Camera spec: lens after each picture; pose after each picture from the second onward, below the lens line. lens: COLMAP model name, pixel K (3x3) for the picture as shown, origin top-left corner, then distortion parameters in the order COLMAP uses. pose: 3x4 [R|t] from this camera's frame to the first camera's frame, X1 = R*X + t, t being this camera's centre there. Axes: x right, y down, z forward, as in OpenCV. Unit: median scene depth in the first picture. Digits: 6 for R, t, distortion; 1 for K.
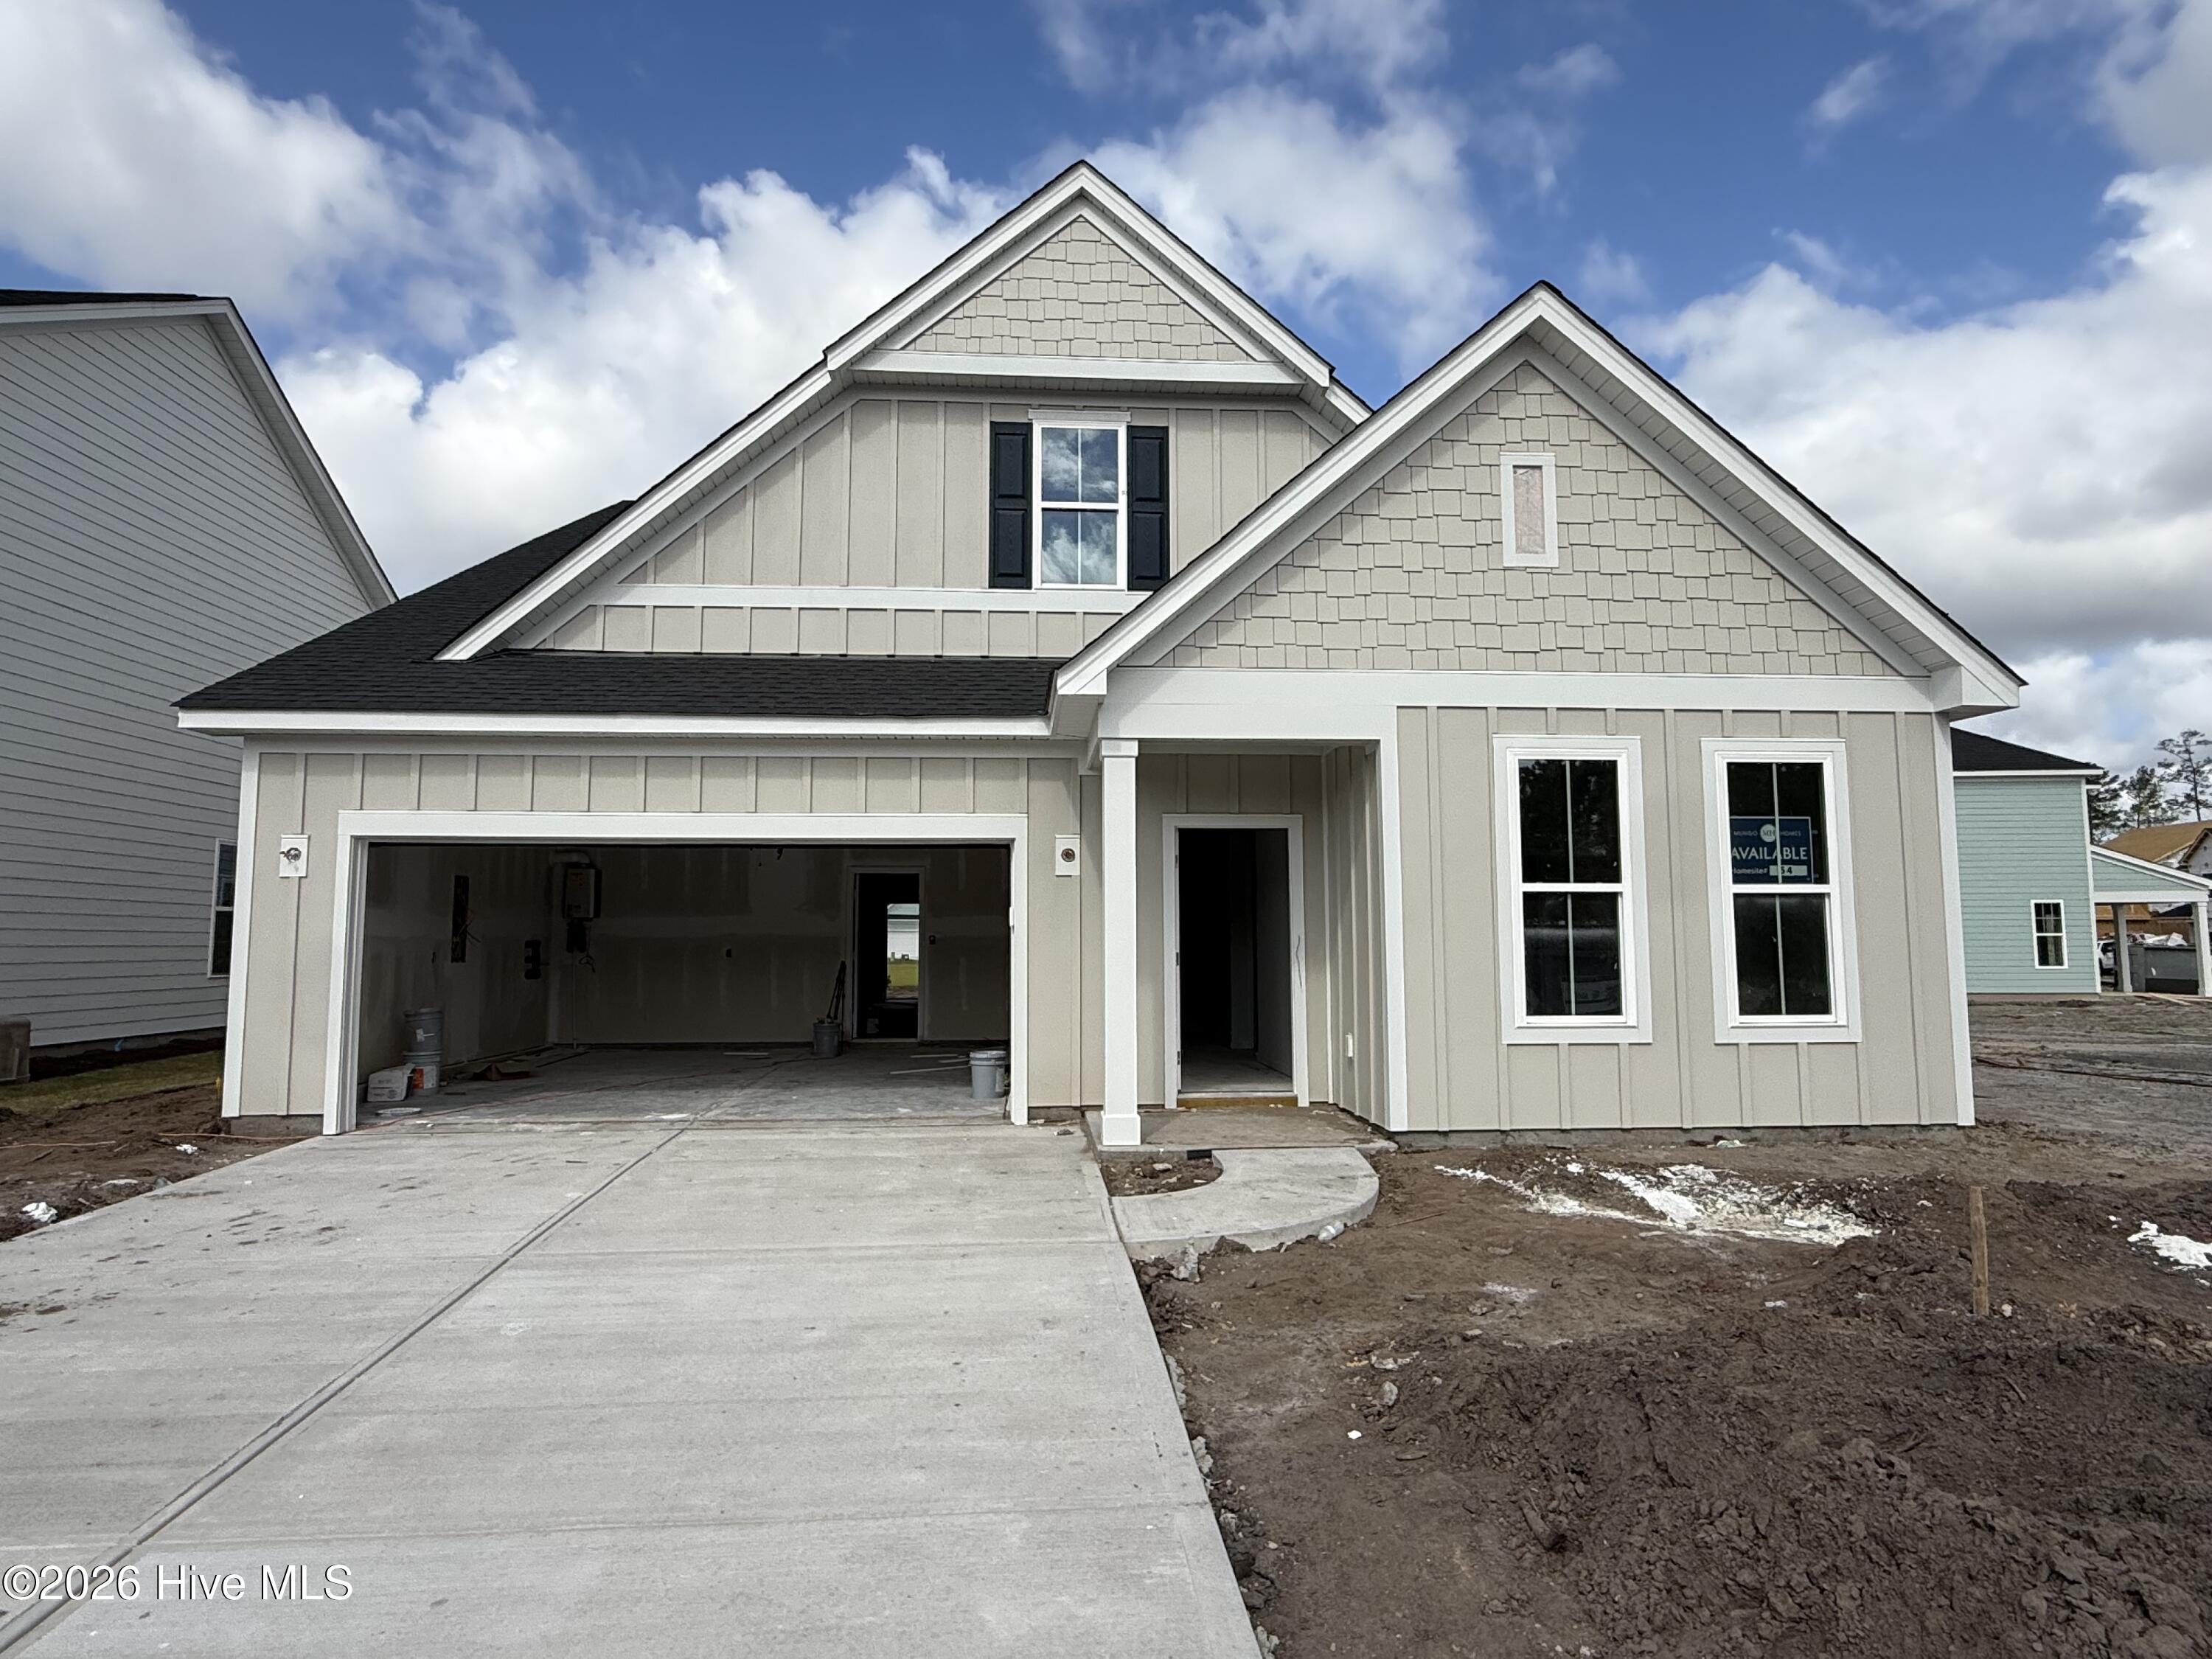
lens RADIAL K [[1294.2, 0, 1096.1], [0, 1294.2, 806.1], [0, 0, 1]] dist [0.003004, 0.001607]
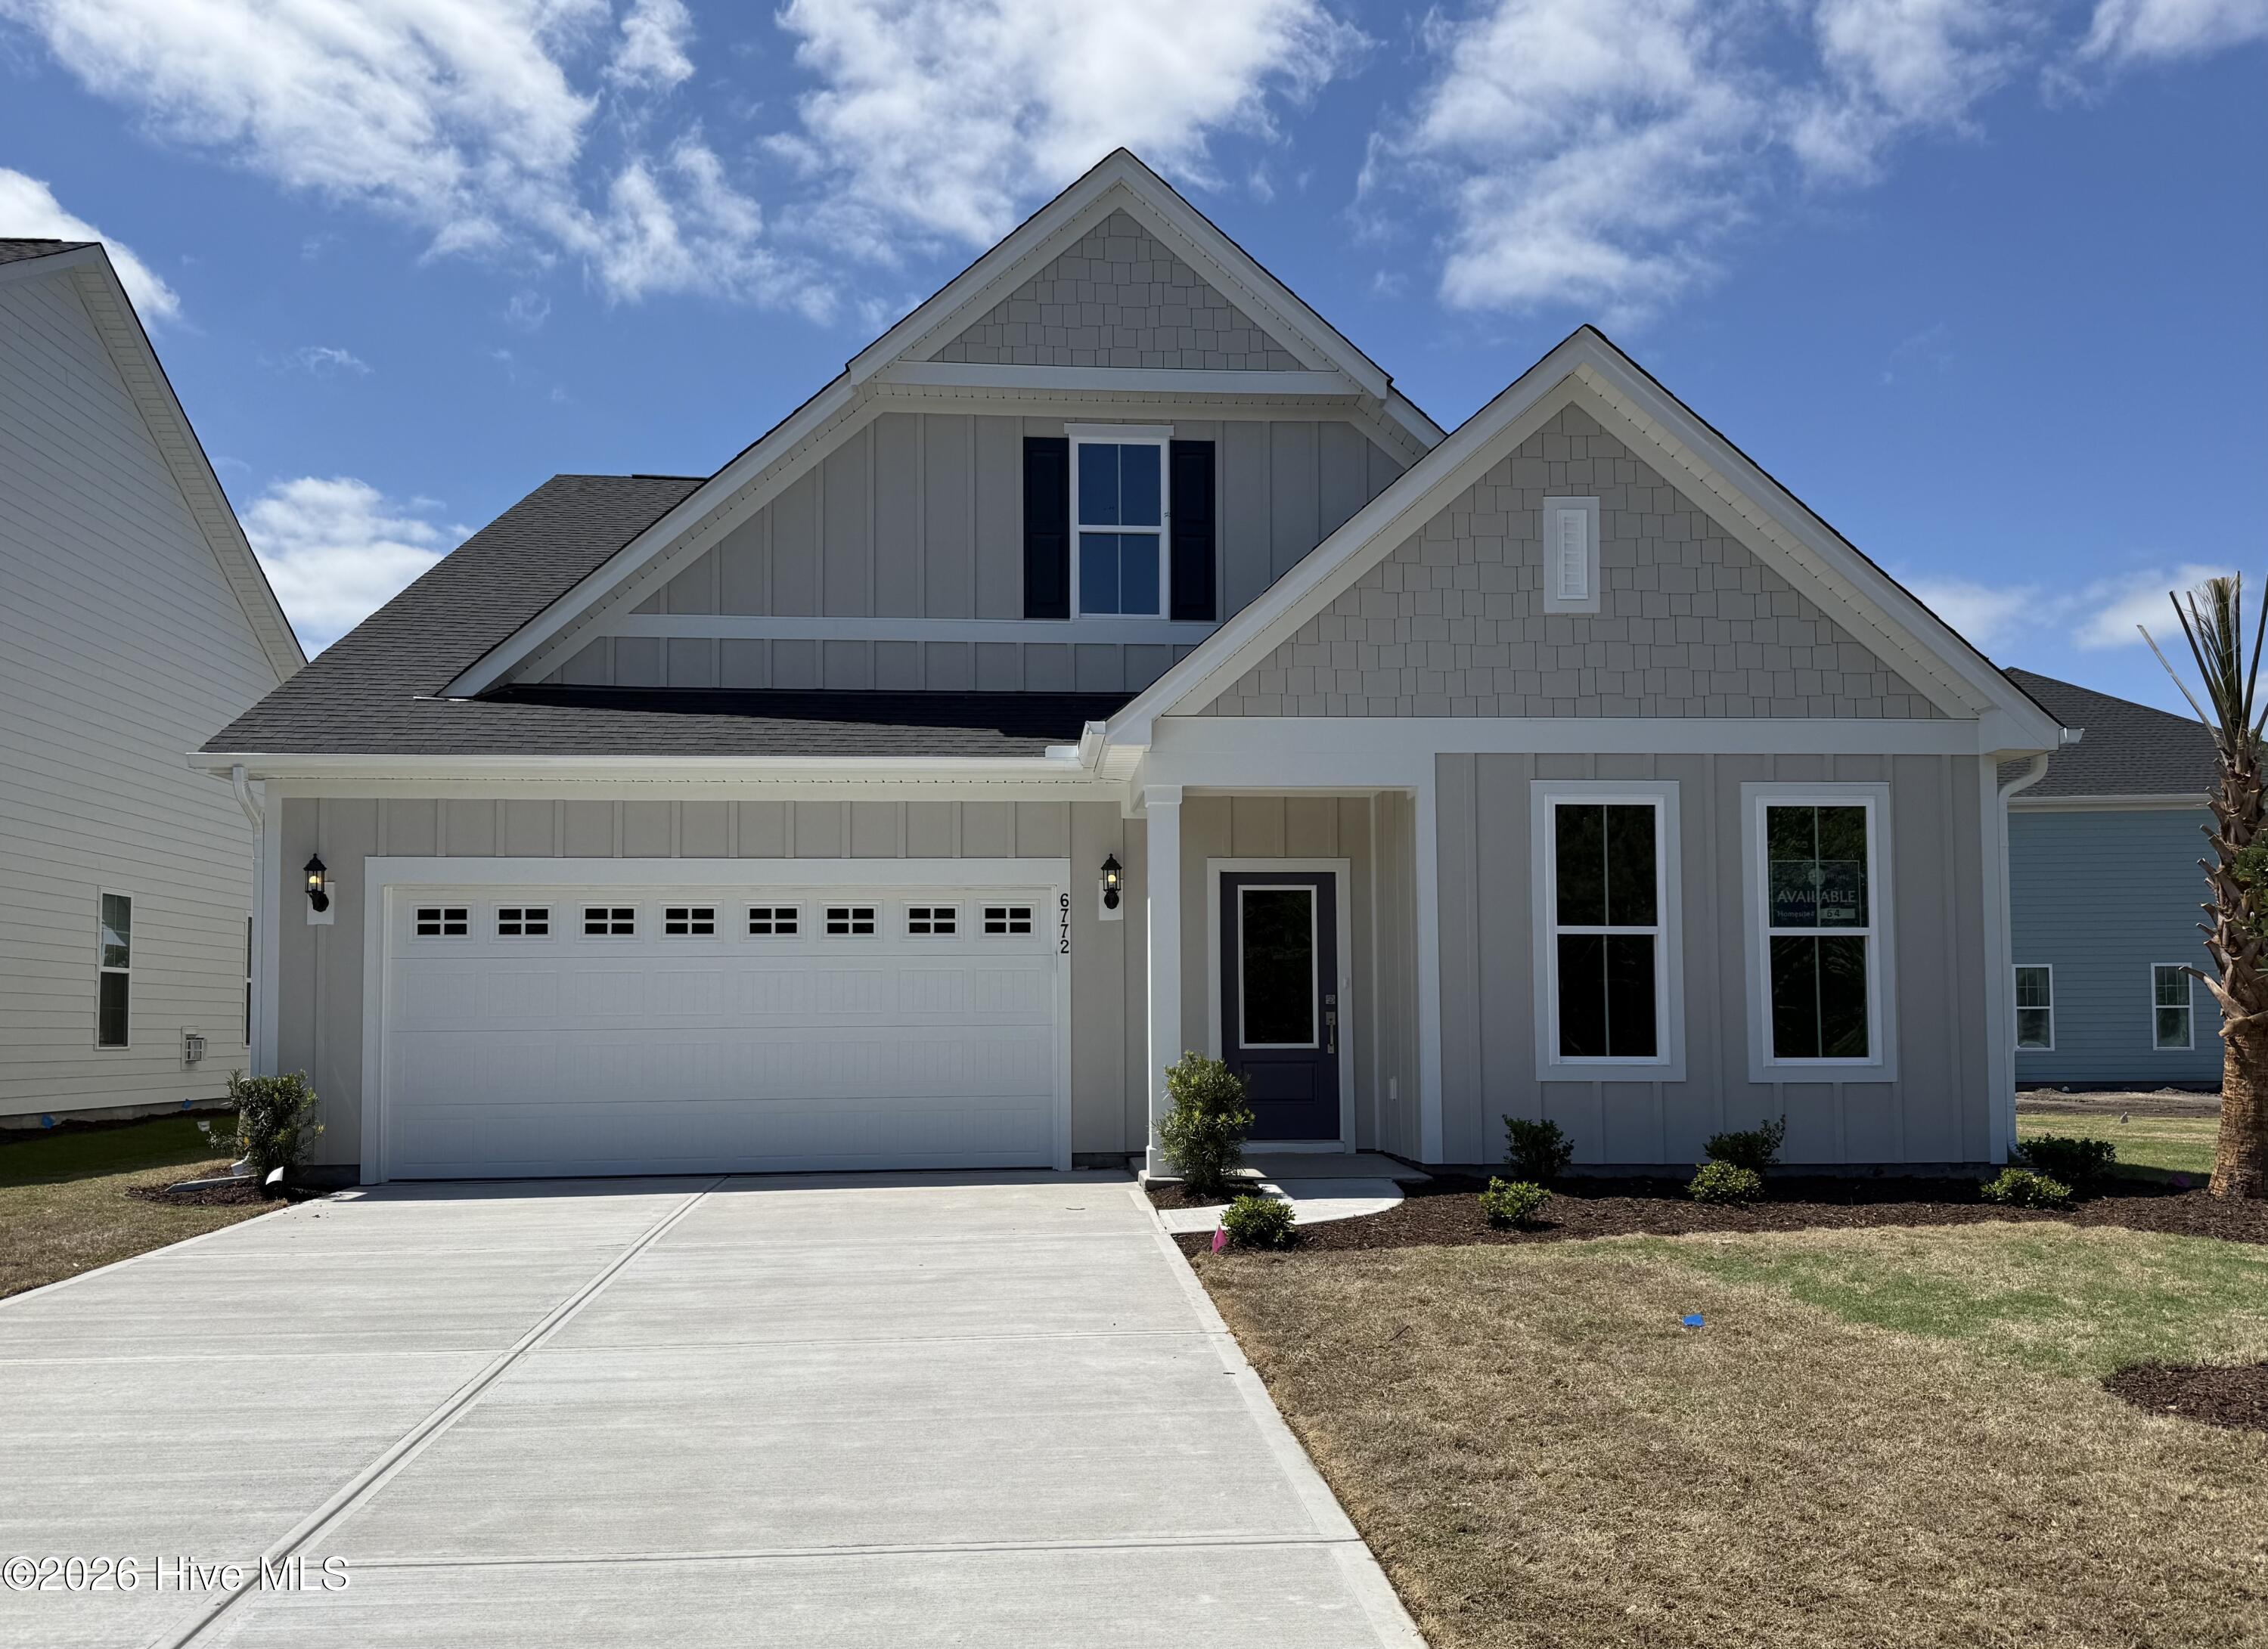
lens RADIAL K [[1842.5, 0, 1136.0], [0, 1842.5, 895.3], [0, 0, 1]] dist [0.101088, -0.004559]
pose [[0.999968, -0.002403, 0.007575, -0.014931], [0.002164, 0.999506, 0.031338, -0.011230], [-0.007646, -0.031321, 0.999480, -0.446757]]
